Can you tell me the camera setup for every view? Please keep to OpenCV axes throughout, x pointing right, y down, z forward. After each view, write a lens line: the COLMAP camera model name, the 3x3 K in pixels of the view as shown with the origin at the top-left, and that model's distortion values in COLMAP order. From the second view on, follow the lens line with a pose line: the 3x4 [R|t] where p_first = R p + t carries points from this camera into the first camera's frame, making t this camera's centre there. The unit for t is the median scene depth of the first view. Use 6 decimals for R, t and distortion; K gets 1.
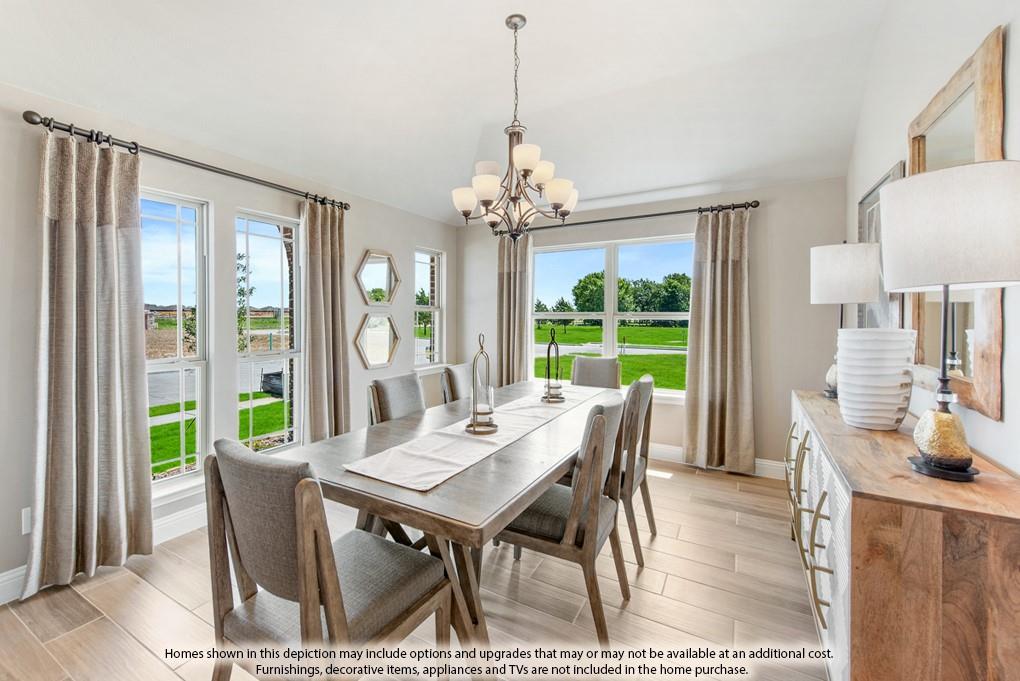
lens RADIAL K [[429.5, 0, 495.1], [0, 429.5, 320.3], [0, 0, 1]] dist [0.012069, -0.000981]
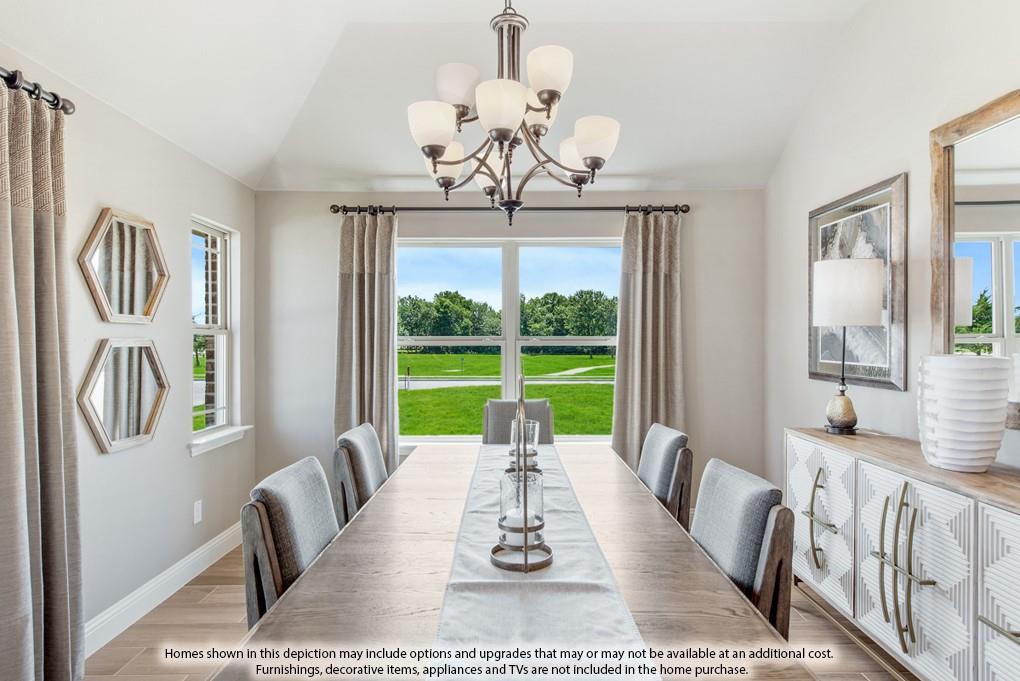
lens RADIAL K [[535.5, 0, 510.0], [0, 535.5, 340.5], [0, 0, 1]] dist [0.002537, -0.000274]
pose [[0.863039, -0.003672, 0.505124, -0.217240], [0.009062, 0.999925, -0.008213, -0.004446], [-0.505056, 0.011665, 0.863008, 0.254716]]
